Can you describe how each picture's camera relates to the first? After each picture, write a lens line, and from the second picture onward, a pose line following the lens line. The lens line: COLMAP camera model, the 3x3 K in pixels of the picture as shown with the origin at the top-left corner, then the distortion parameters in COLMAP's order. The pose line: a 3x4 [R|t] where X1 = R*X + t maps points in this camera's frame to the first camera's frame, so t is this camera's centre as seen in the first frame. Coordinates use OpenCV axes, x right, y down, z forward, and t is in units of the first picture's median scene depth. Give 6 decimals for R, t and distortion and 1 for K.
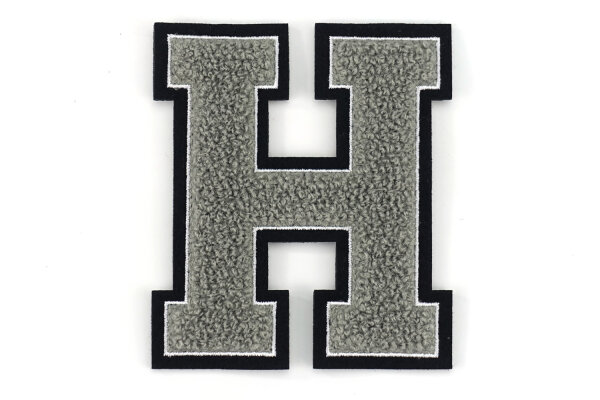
lens RADIAL K [[1019.7, 0, 300.0], [0, 1019.7, 200.0], [0, 0, 1]] dist [0.195025, 0.024806]
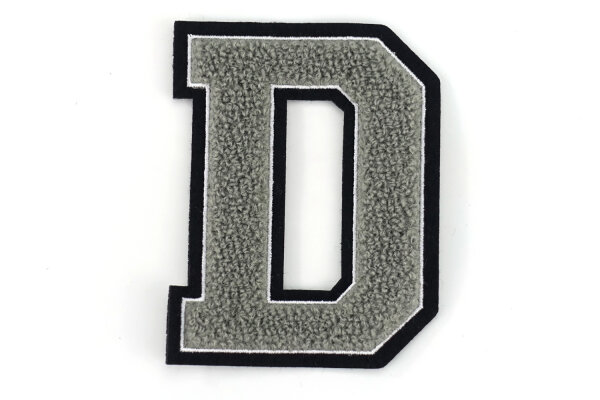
lens RADIAL K [[1019.7, 0, 300.0], [0, 1019.7, 200.0], [0, 0, 1]] dist [0.195025, 0.024806]
pose [[0.997416, 0.013235, -0.070606, 0.139957], [-0.013233, 0.999912, 0.000493, 0.000767], [0.070606, 0.000442, 0.997504, 0.000993]]
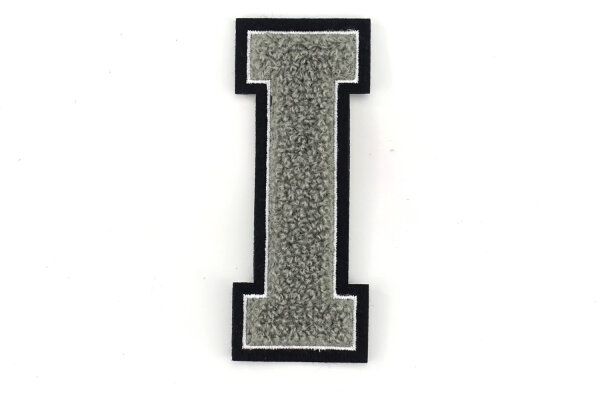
lens RADIAL K [[1019.7, 0, 300.0], [0, 1019.7, 200.0], [0, 0, 1]] dist [0.195025, 0.024806]
pose [[0.996021, 0.001718, -0.089097, 0.029543], [-0.001240, 0.999985, 0.005425, 0.000115], [0.089105, -0.005293, 0.996008, -0.000026]]
